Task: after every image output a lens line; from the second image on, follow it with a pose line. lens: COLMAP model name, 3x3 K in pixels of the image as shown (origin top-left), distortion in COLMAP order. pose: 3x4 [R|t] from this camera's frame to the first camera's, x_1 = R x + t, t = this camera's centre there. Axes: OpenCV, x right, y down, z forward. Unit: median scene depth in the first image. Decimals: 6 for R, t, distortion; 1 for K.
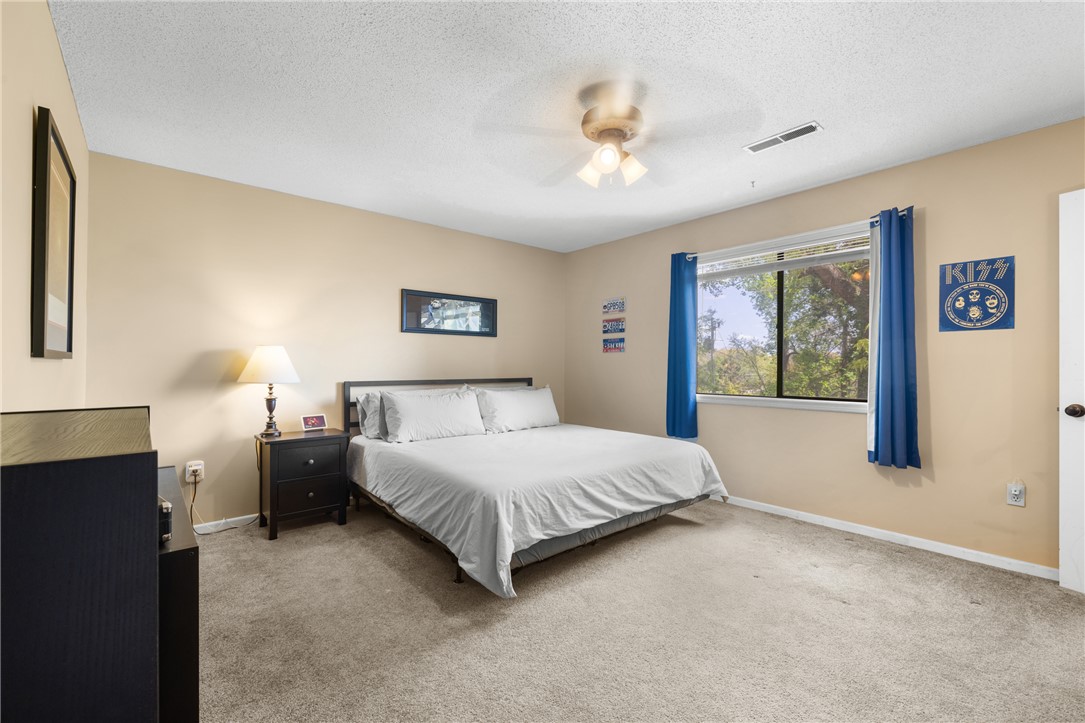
lens RADIAL K [[448.1, 0, 542.5], [0, 448.1, 361.5], [0, 0, 1]] dist [0.000342, -0.000051]
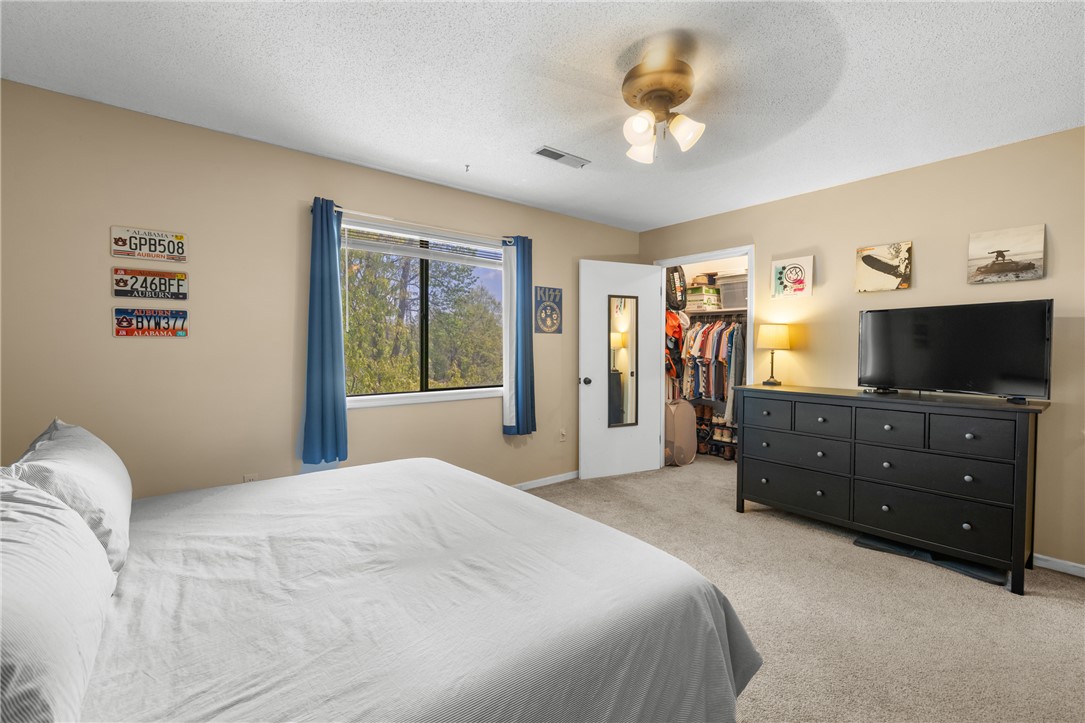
lens RADIAL K [[467.2, 0, 542.5], [0, 467.2, 361.5], [0, 0, 1]] dist [0.000255, 0.000013]
pose [[0.046695, -0.025151, 0.998593, -0.562817], [-0.005091, 0.999664, 0.025416, -0.013185], [-0.998896, -0.006270, 0.046552, 0.858586]]
